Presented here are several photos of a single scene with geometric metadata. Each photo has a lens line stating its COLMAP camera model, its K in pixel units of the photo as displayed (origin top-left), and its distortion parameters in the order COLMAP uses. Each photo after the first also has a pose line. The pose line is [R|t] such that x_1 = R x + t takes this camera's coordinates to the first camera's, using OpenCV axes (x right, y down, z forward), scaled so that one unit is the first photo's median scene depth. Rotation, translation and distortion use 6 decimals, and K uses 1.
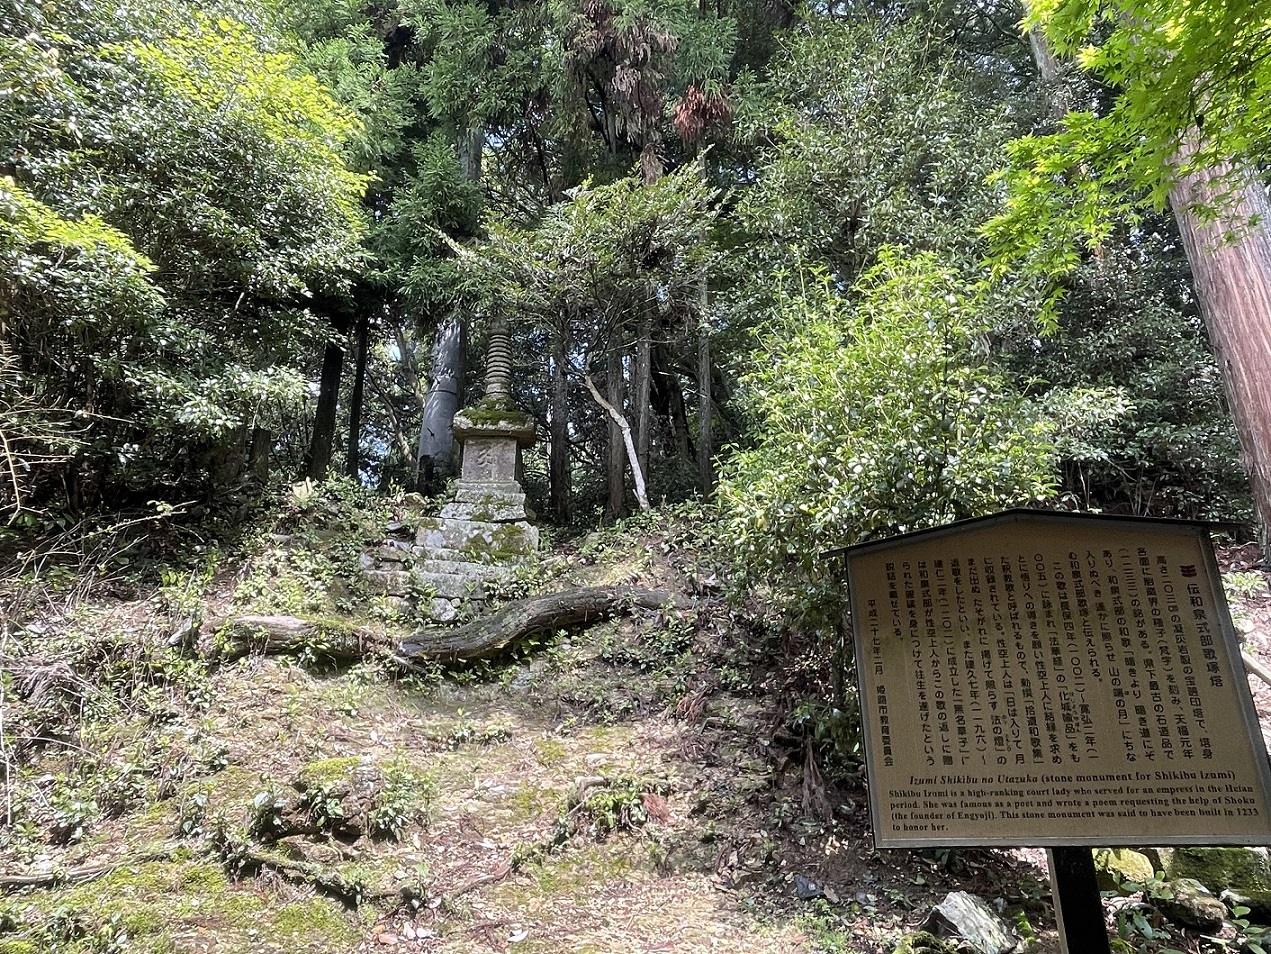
lens RADIAL K [[860.9, 0, 639.2], [0, 860.9, 478.9], [0, 0, 1]] dist [-0.002257, -0.000316]
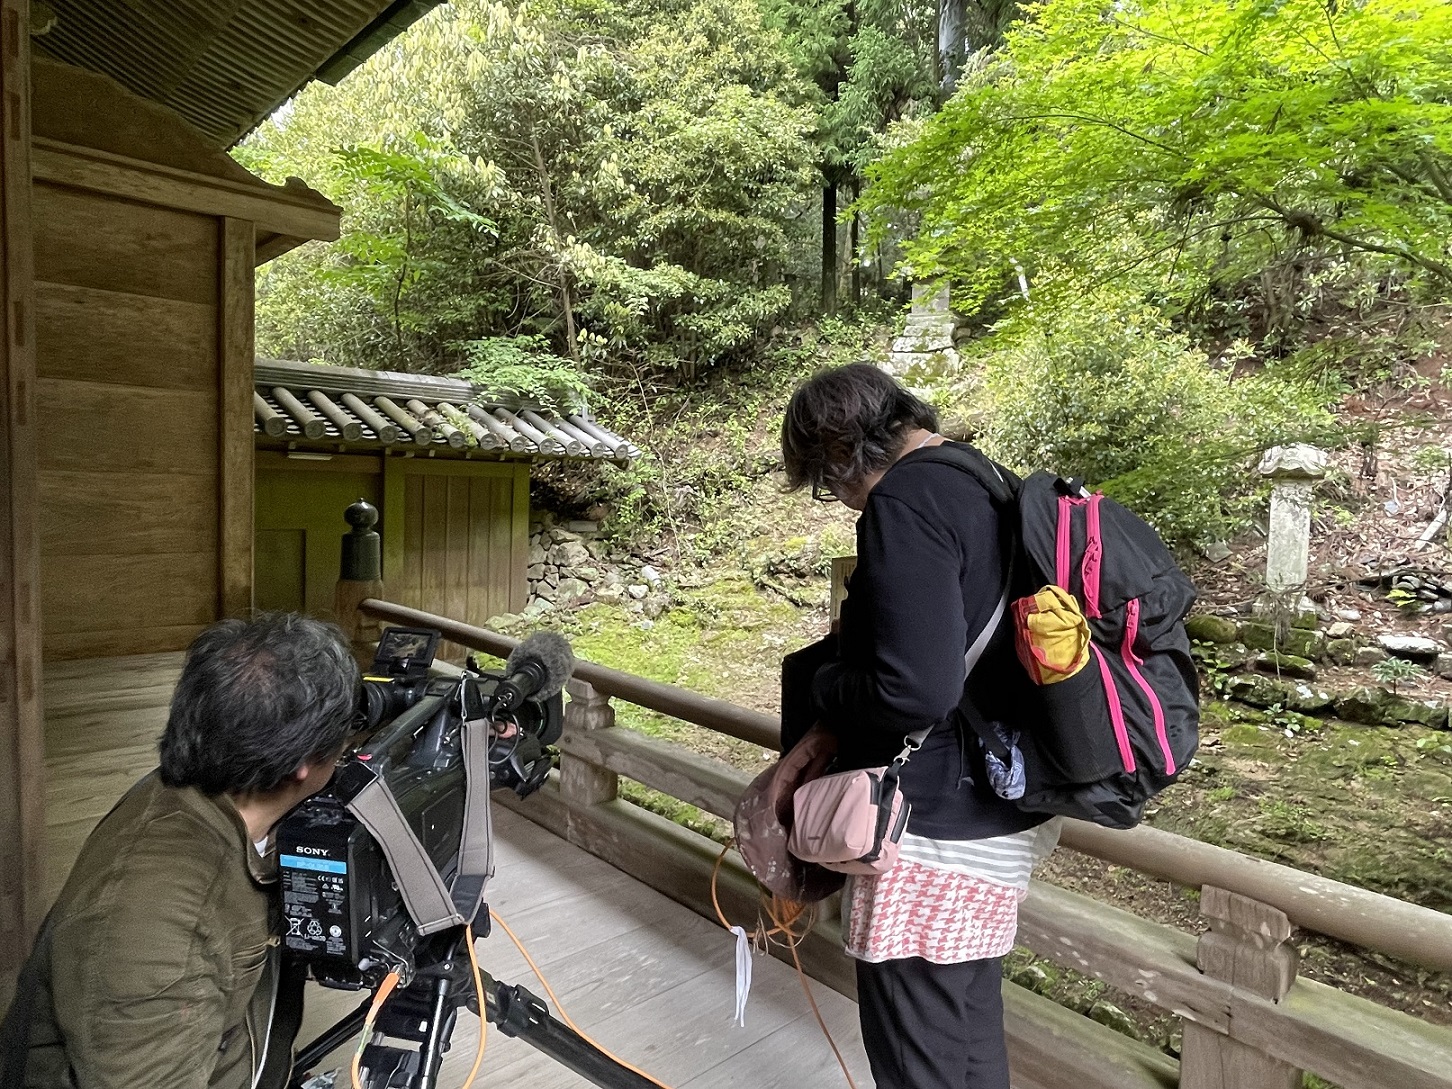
lens RADIAL K [[882.2, 0, 725.1], [0, 882.2, 541.7], [0, 0, 1]] dist [0.001407, 0.000118]
pose [[0.818388, 0.066656, -0.570787, 0.781070], [0.200691, 0.897561, 0.392565, -0.588252], [0.538483, -0.435823, 0.721176, -0.698771]]
